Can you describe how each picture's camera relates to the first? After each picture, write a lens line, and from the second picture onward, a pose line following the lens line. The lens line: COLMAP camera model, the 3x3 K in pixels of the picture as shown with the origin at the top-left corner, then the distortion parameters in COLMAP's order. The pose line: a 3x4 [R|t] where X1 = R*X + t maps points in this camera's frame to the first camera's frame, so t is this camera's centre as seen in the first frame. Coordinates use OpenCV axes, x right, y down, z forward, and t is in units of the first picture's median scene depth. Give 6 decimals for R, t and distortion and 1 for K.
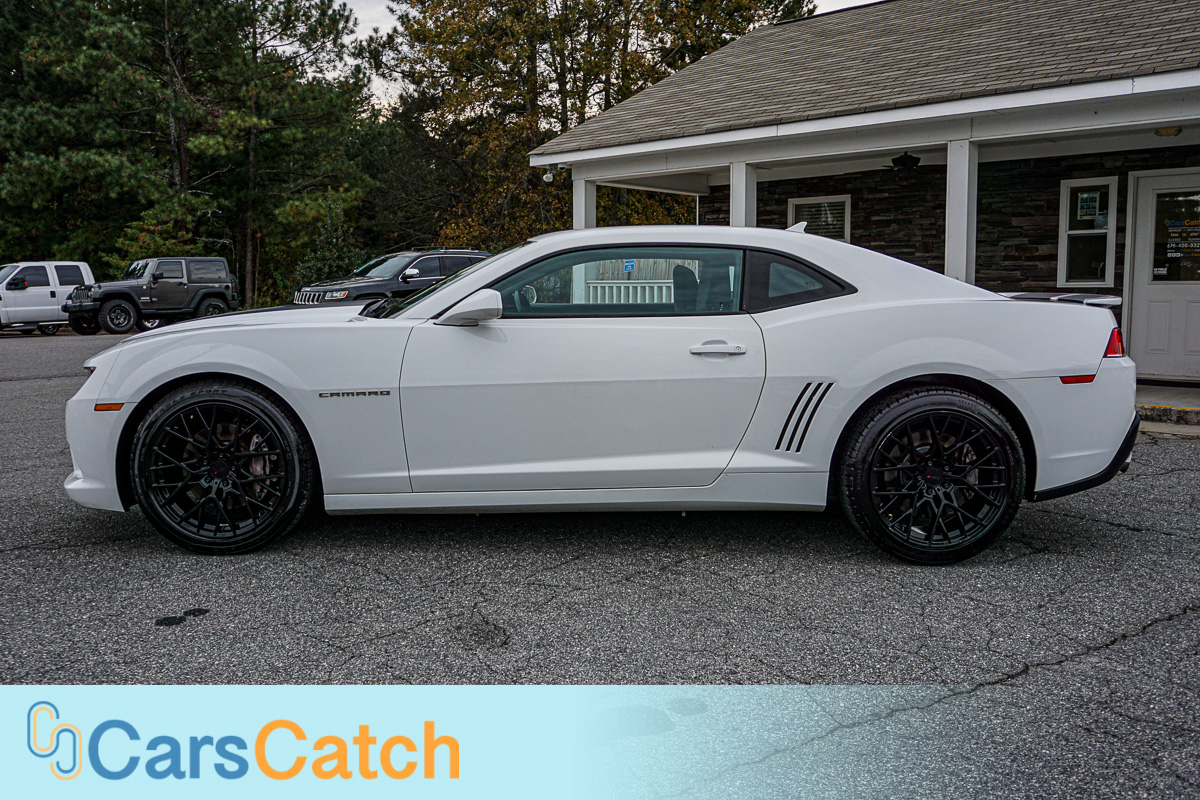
lens RADIAL K [[1083.5, 0, 601.1], [0, 1083.5, 403.0], [0, 0, 1]] dist [-0.023921, 0.007460]
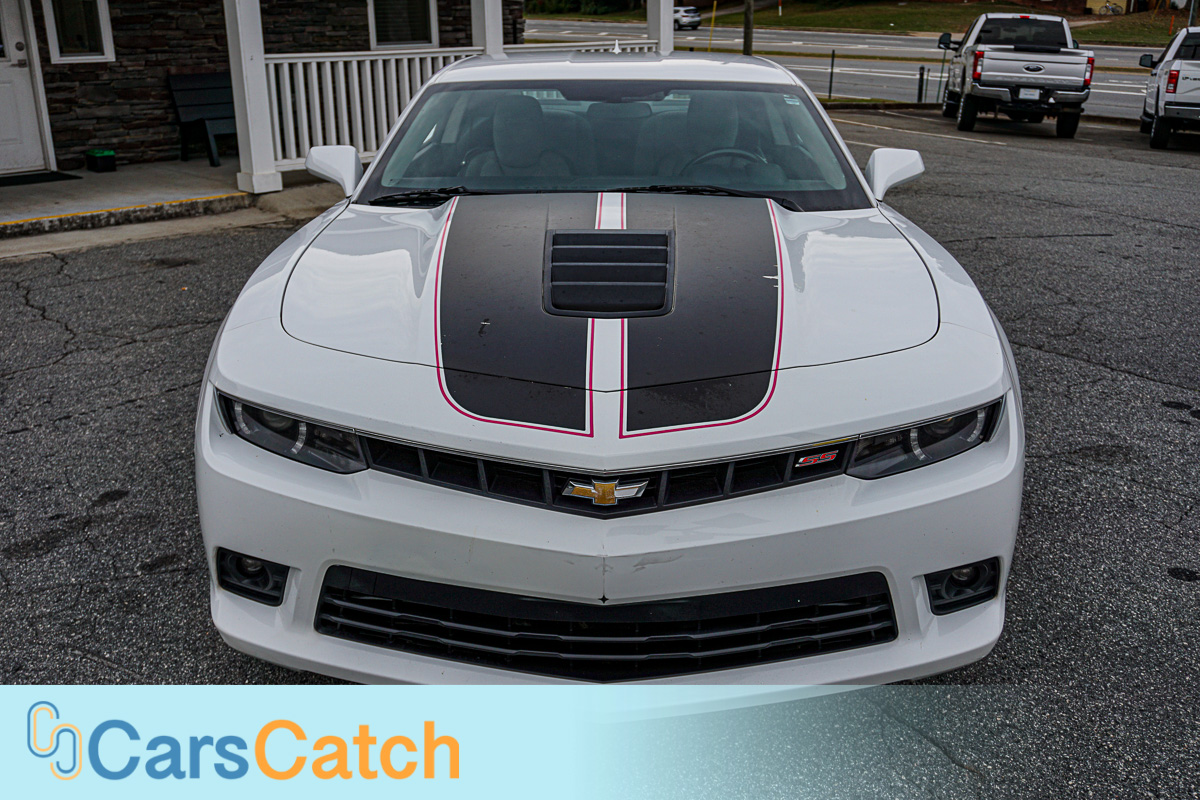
lens RADIAL K [[1152.9, 0, 600.0], [0, 1152.9, 400.0], [0, 0, 1]] dist [-0.002367, 0.023783]
pose [[0.023500, -0.323541, 0.945922, -0.374462], [0.113585, 0.940921, 0.319008, -0.085797], [-0.993250, 0.099946, 0.058861, 0.434495]]
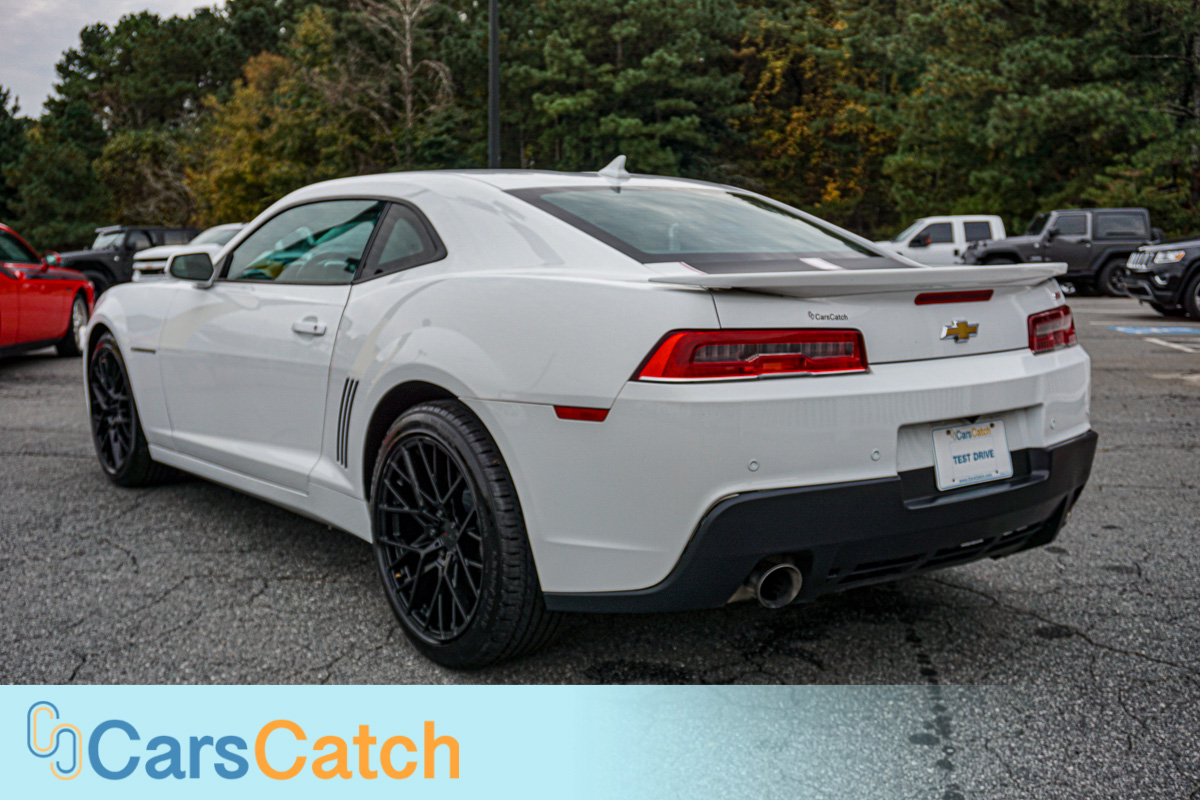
lens RADIAL K [[1283.5, 0, 598.1], [0, 1283.5, 398.3], [0, 0, 1]] dist [0.000452, 0.010341]
pose [[0.585158, 0.098431, -0.804923, 0.374047], [-0.088462, 0.994430, 0.057295, -0.026293], [0.806080, 0.037678, 0.590606, 0.226190]]
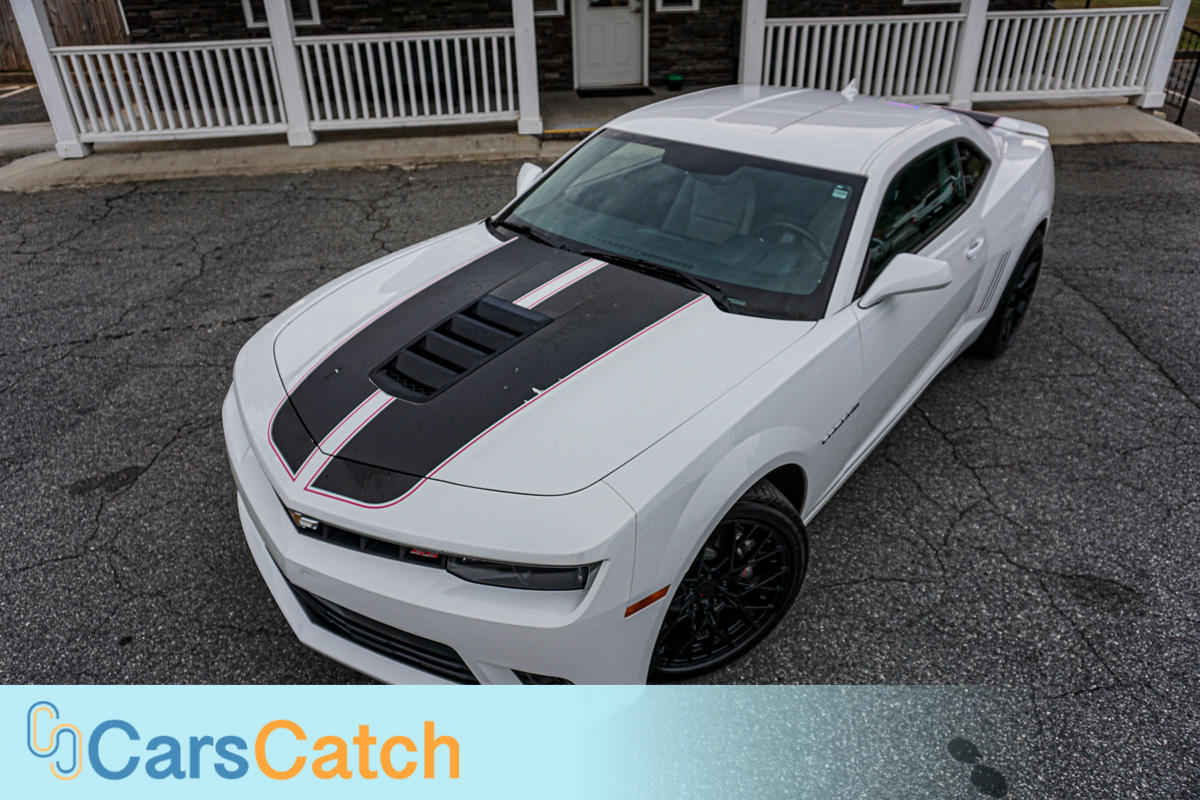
lens RADIAL K [[811.3, 0, 603.3], [0, 811.3, 397.5], [0, 0, 1]] dist [-0.038583, 0.028004]
pose [[0.639378, -0.400594, 0.656293, -0.272744], [0.099493, 0.889484, 0.446003, -0.117398], [-0.762428, -0.219869, 0.608573, 0.279011]]
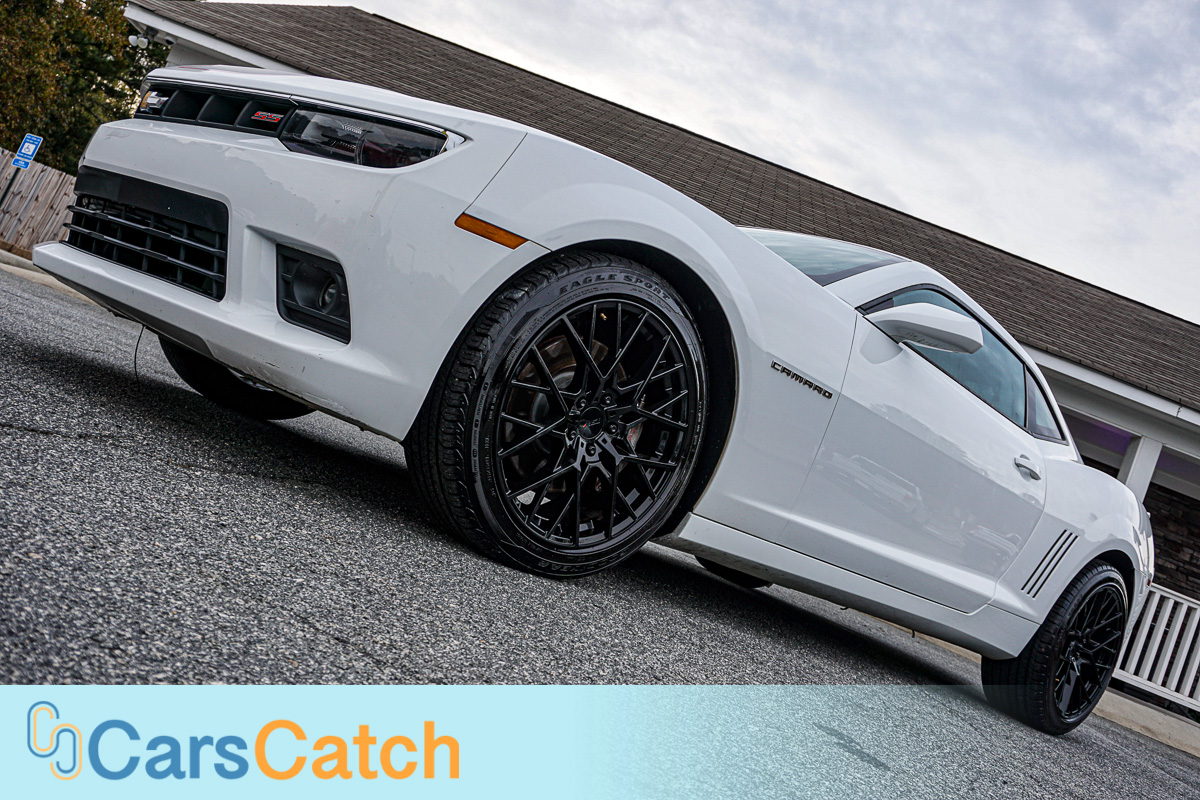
lens RADIAL K [[1054.1, 0, 598.7], [0, 1054.1, 403.0], [0, 0, 1]] dist [-0.015552, 0.001501]
pose [[0.679091, 0.316263, 0.662430, -0.262436], [-0.299379, 0.943290, -0.143445, 0.047375], [-0.670229, -0.100906, 0.735262, 0.226226]]
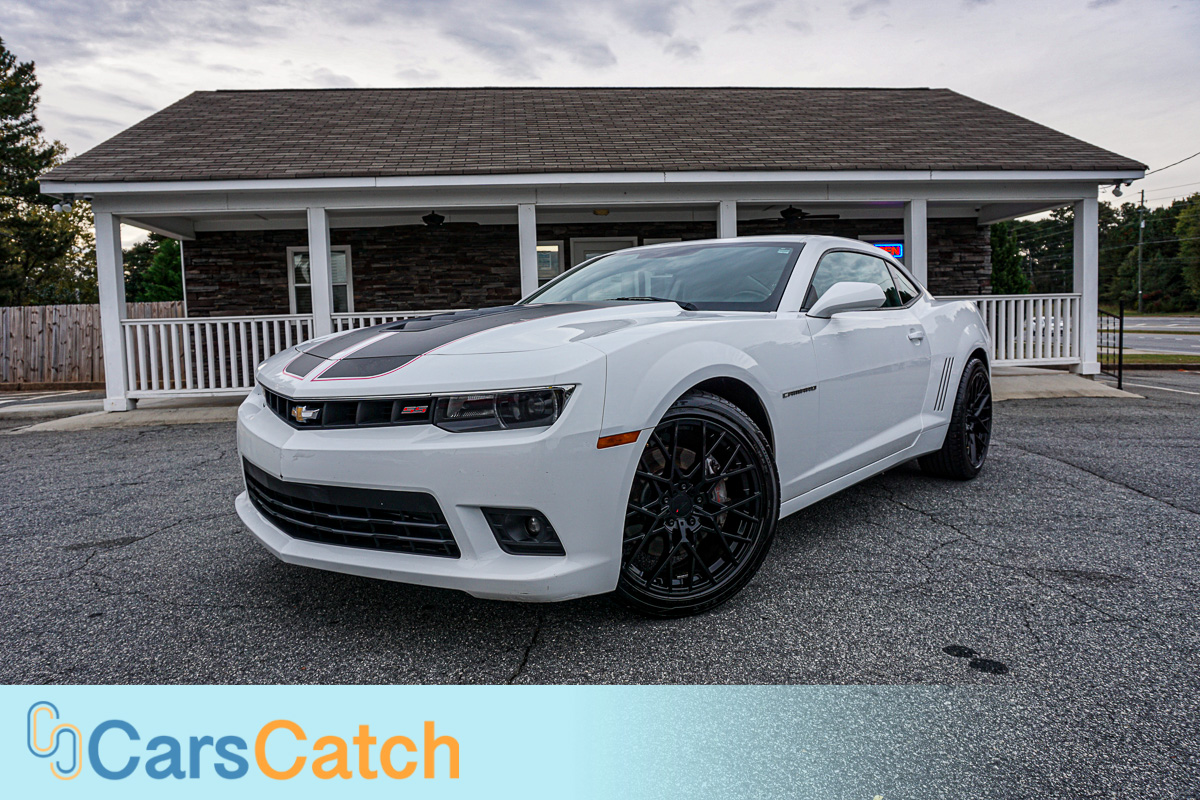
lens RADIAL K [[811.3, 0, 603.3], [0, 811.3, 397.5], [0, 0, 1]] dist [-0.038583, 0.028004]
pose [[0.640301, -0.083604, 0.763561, -0.314051], [0.109107, 0.993879, 0.017328, -0.012149], [-0.760336, 0.072214, 0.645503, 0.249561]]
